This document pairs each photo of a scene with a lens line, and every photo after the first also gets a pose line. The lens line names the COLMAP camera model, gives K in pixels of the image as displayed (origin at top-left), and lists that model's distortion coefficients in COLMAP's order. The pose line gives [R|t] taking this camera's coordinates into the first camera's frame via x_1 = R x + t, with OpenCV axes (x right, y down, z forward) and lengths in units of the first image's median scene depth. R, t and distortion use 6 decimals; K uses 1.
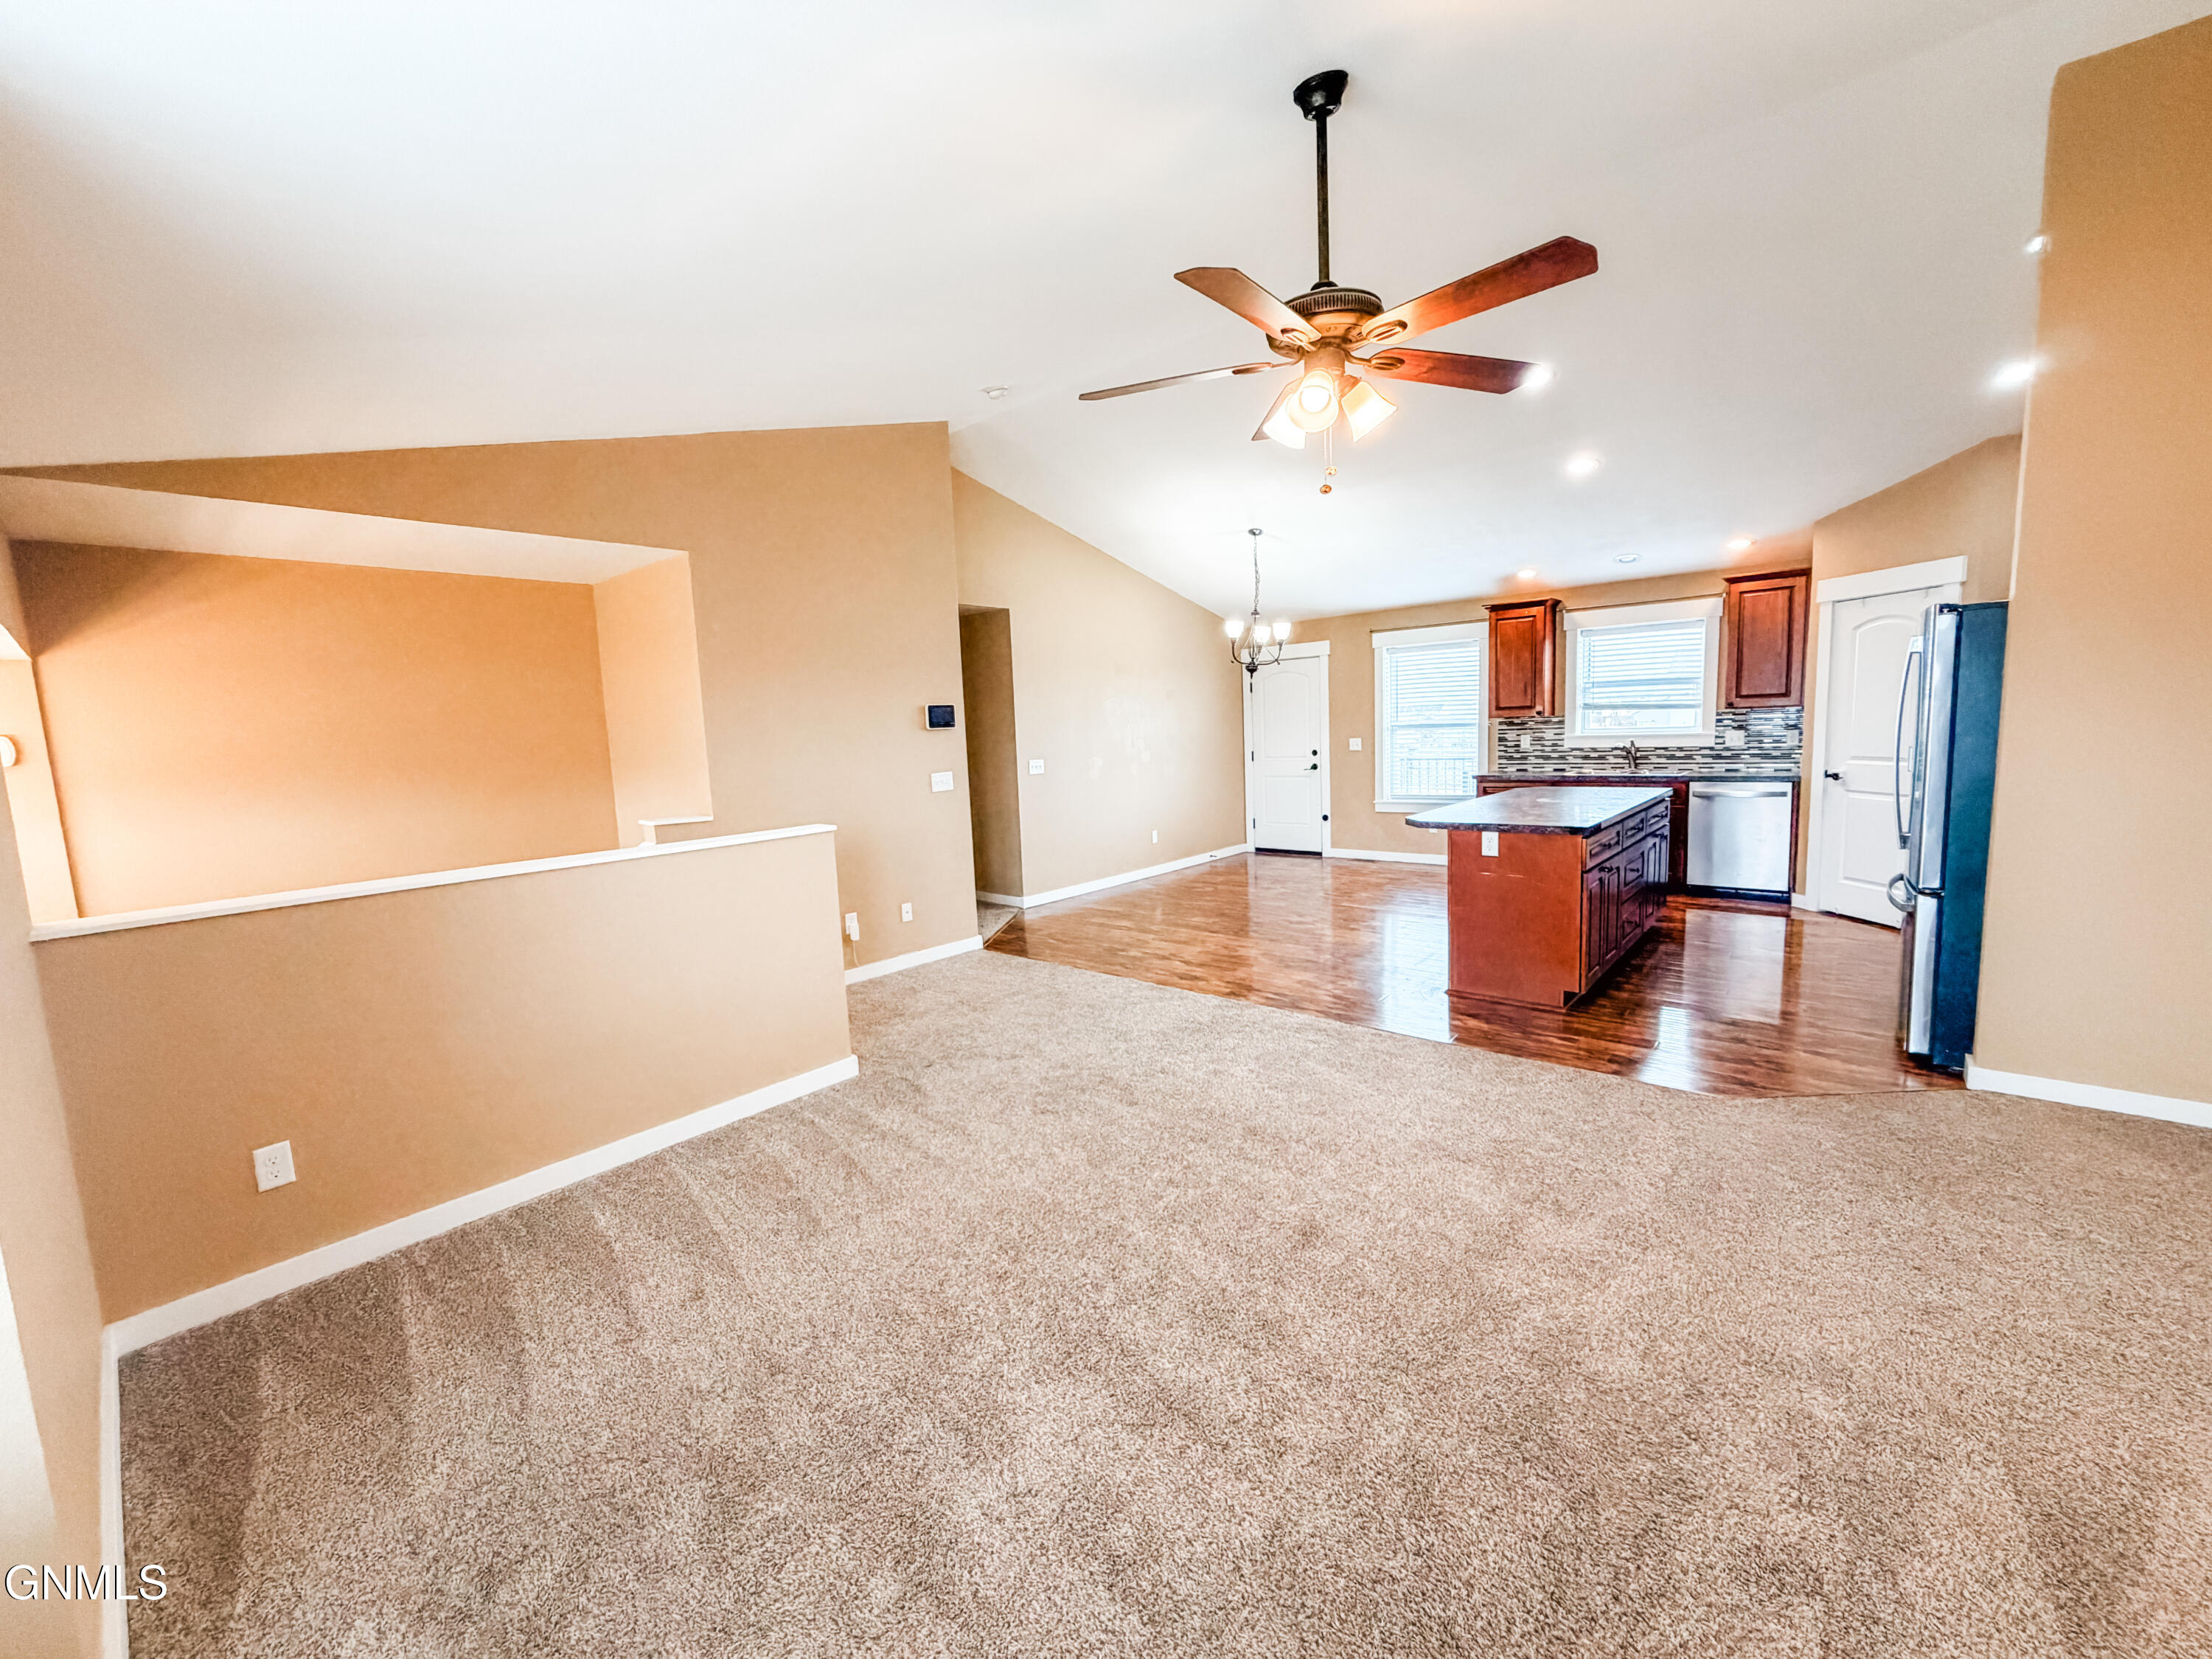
lens RADIAL K [[882.6, 0, 1096.9], [0, 882.6, 829.4], [0, 0, 1]] dist [-0.000512, 0.000093]
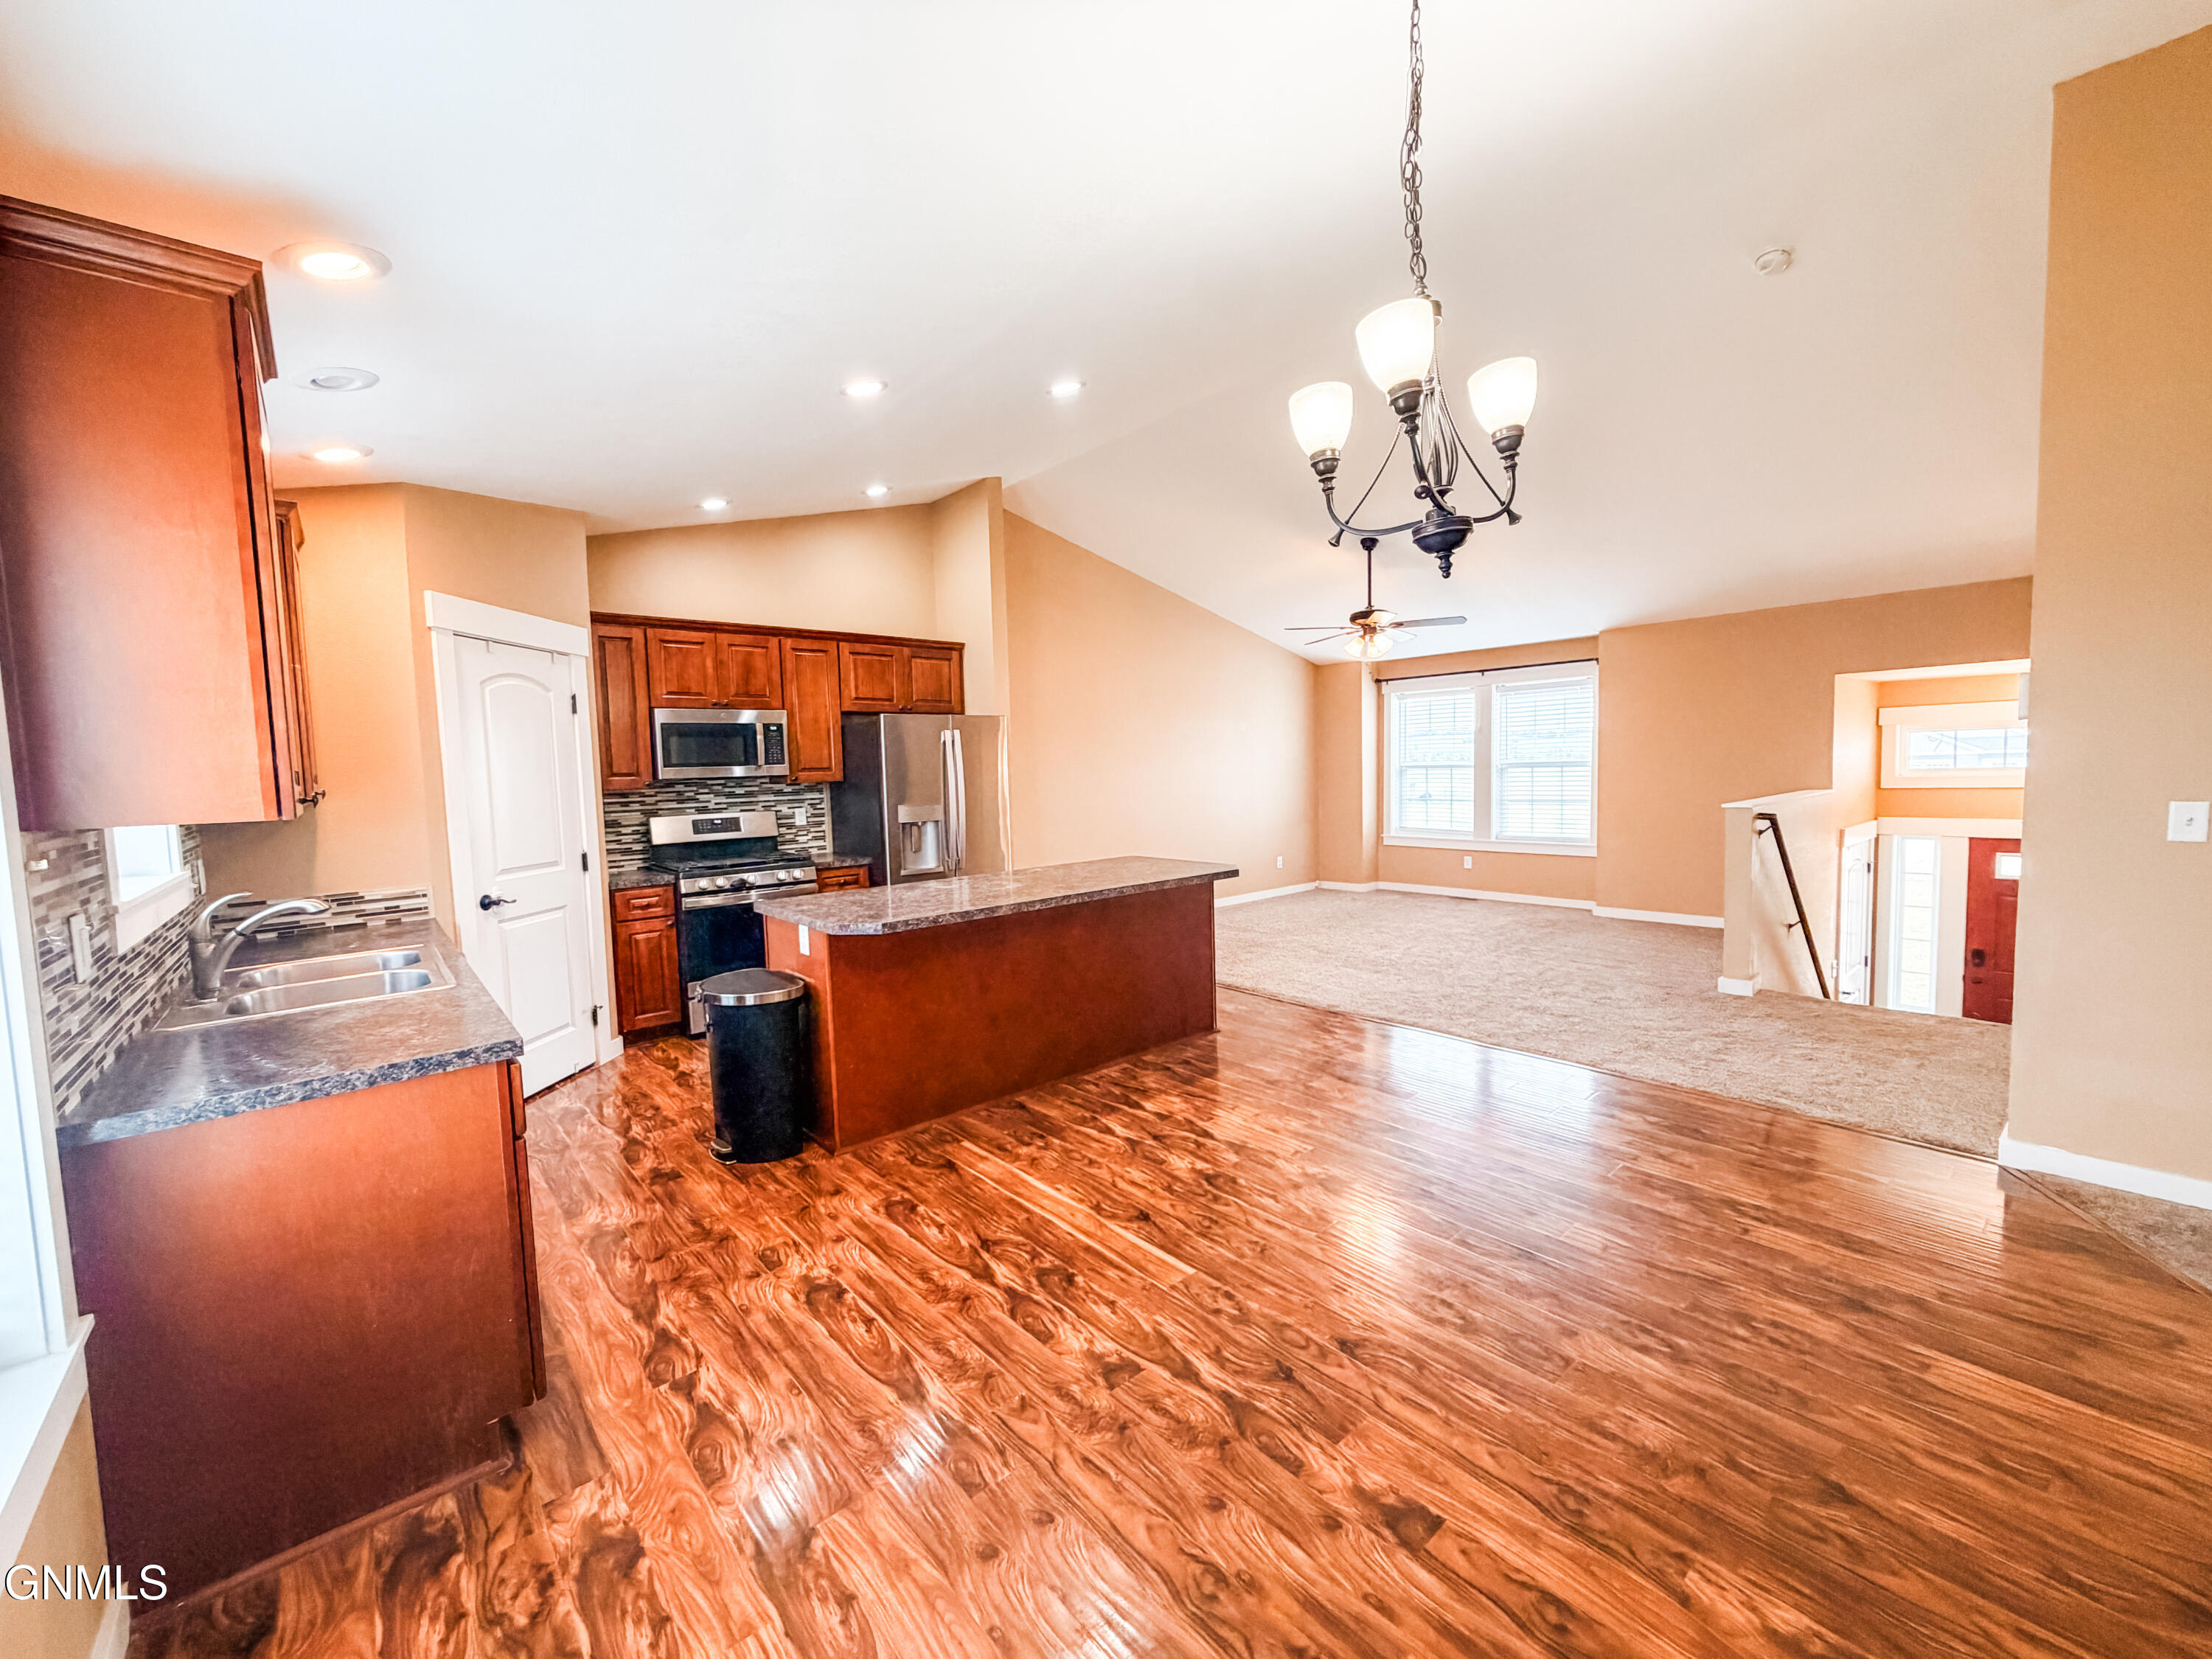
lens RADIAL K [[882.6, 0, 1106.2], [0, 882.6, 828.3], [0, 0, 1]] dist [-0.000512, 0.000093]
pose [[-0.988993, 0.066664, 0.132096, 0.233912], [0.090241, 0.979254, 0.181436, -0.148813], [-0.117260, 0.191359, -0.974491, 1.220390]]
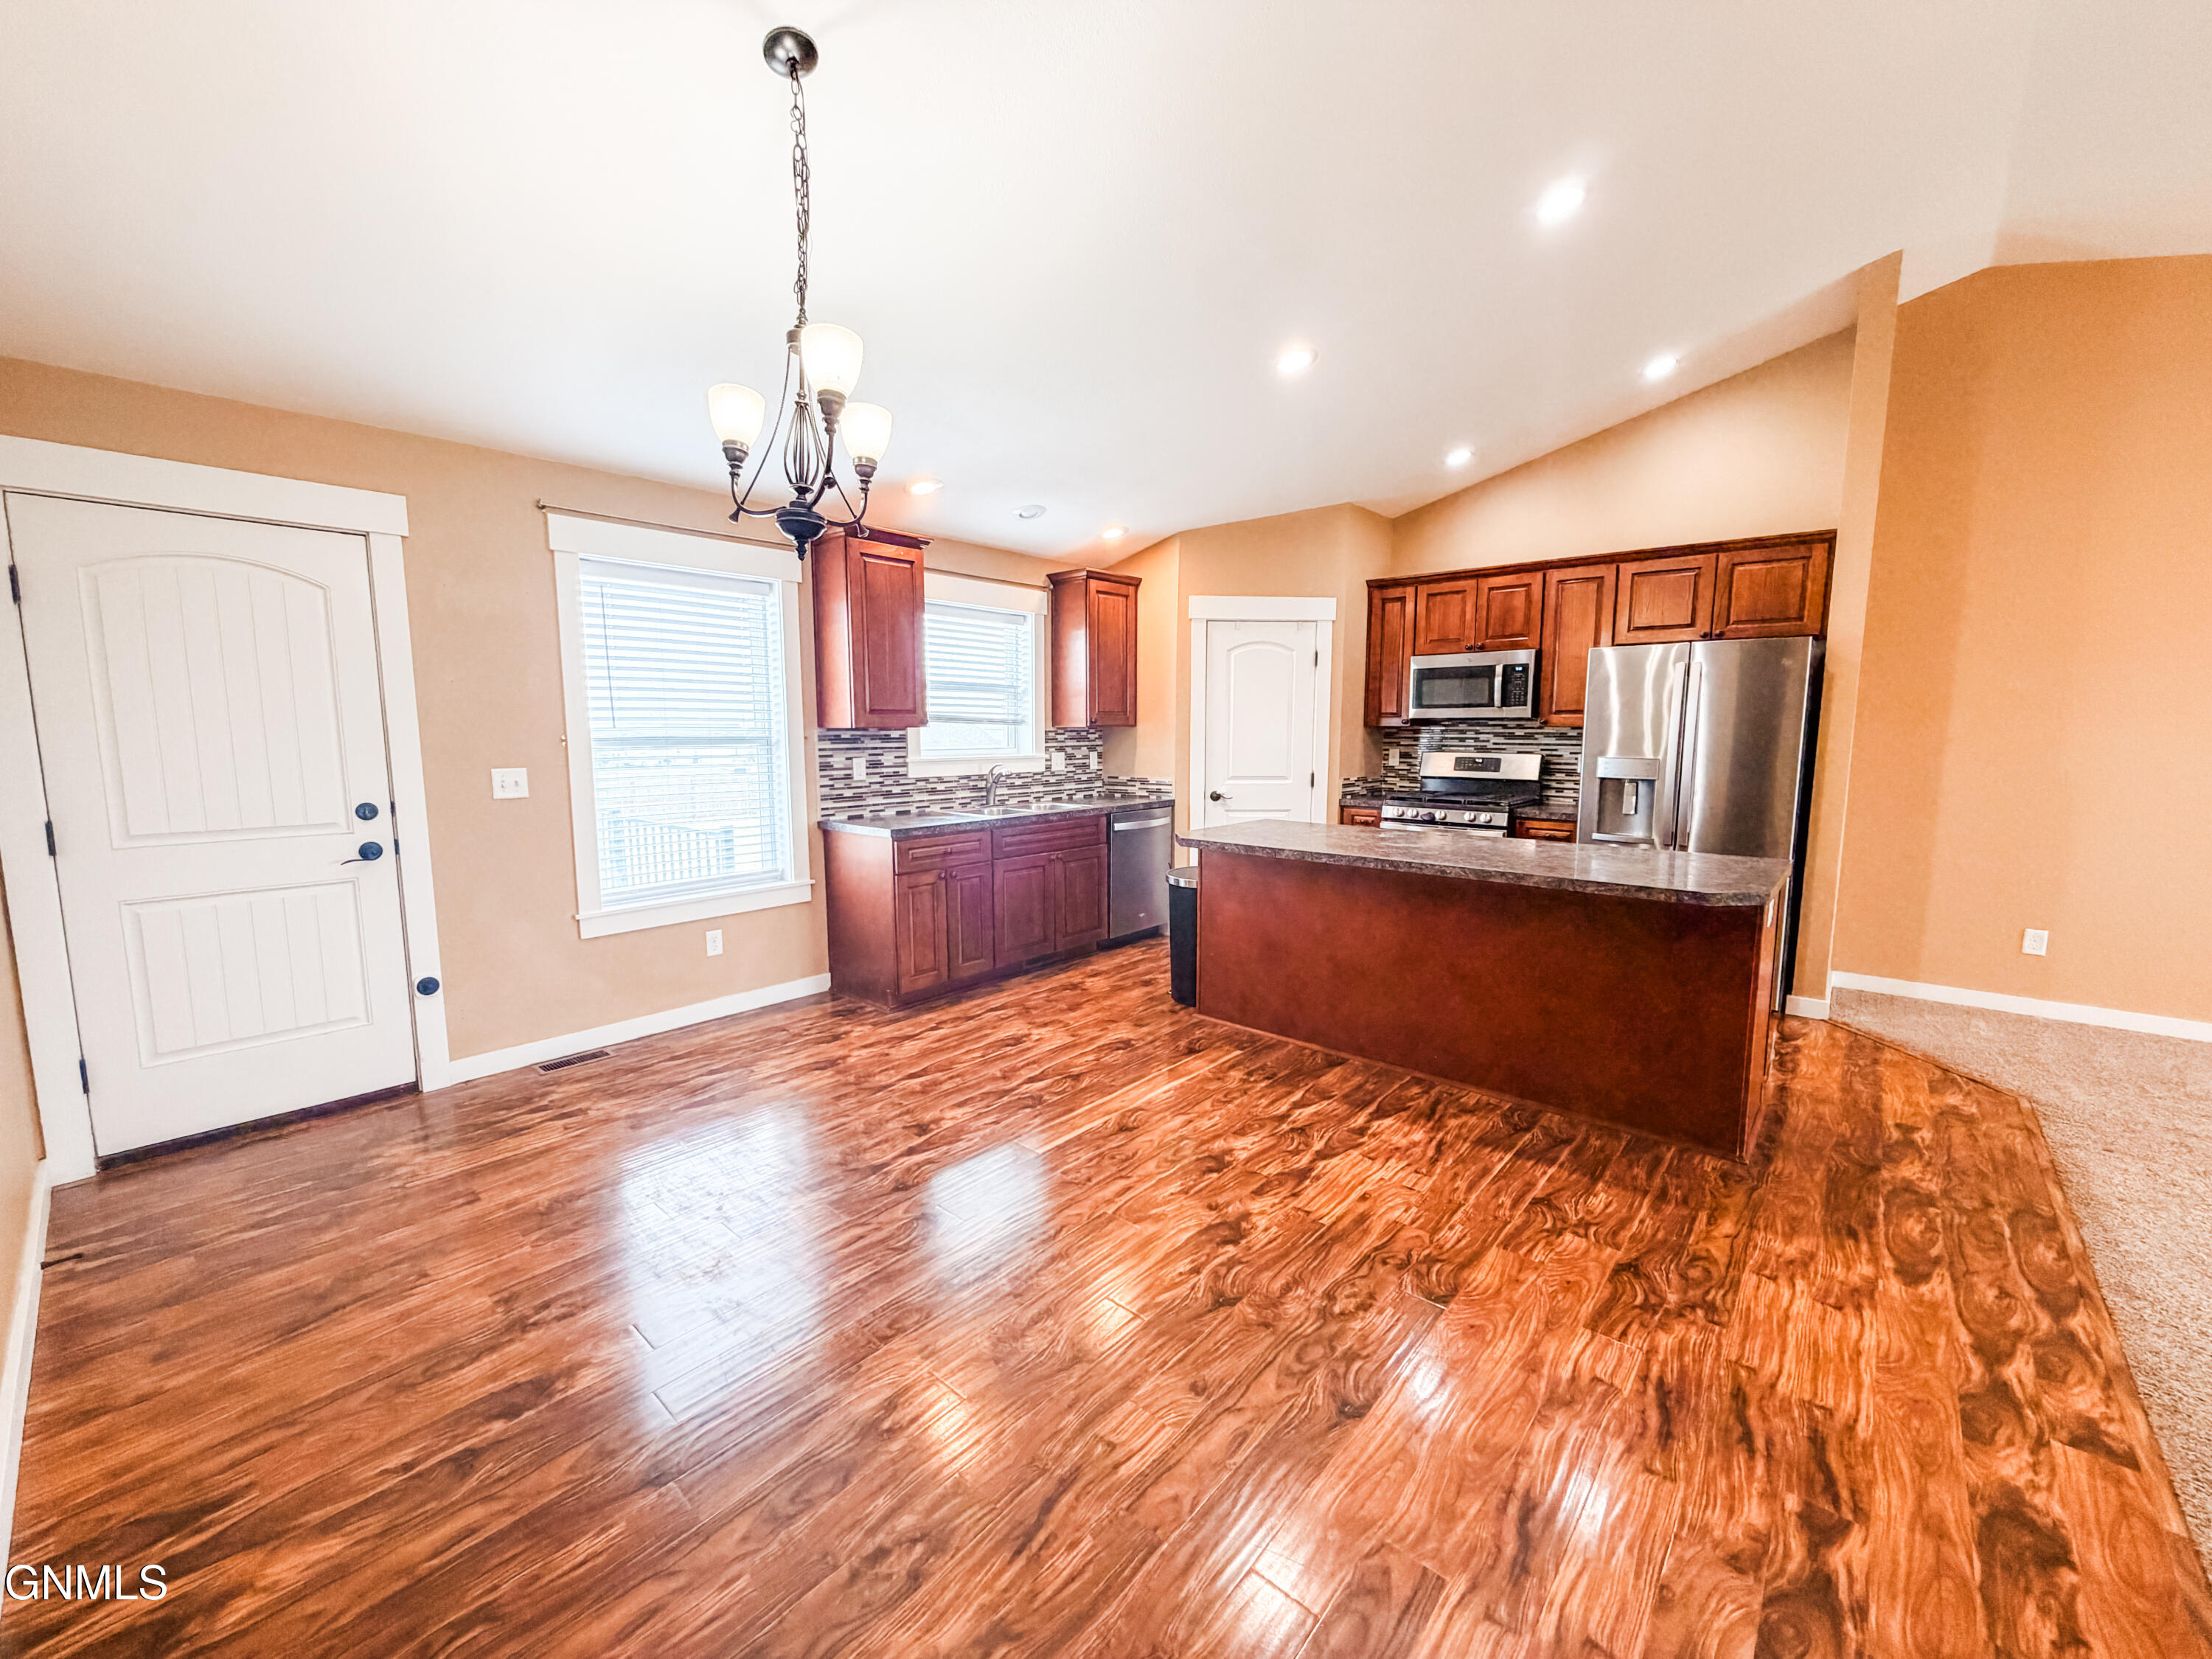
lens RADIAL K [[882.6, 0, 1092.2], [0, 882.6, 826.1], [0, 0, 1]] dist [-0.000512, 0.000093]
pose [[0.006615, -0.068859, 0.997604, -0.121104], [0.119951, 0.990478, 0.067572, -0.086806], [-0.992758, 0.119216, 0.014811, 0.877417]]
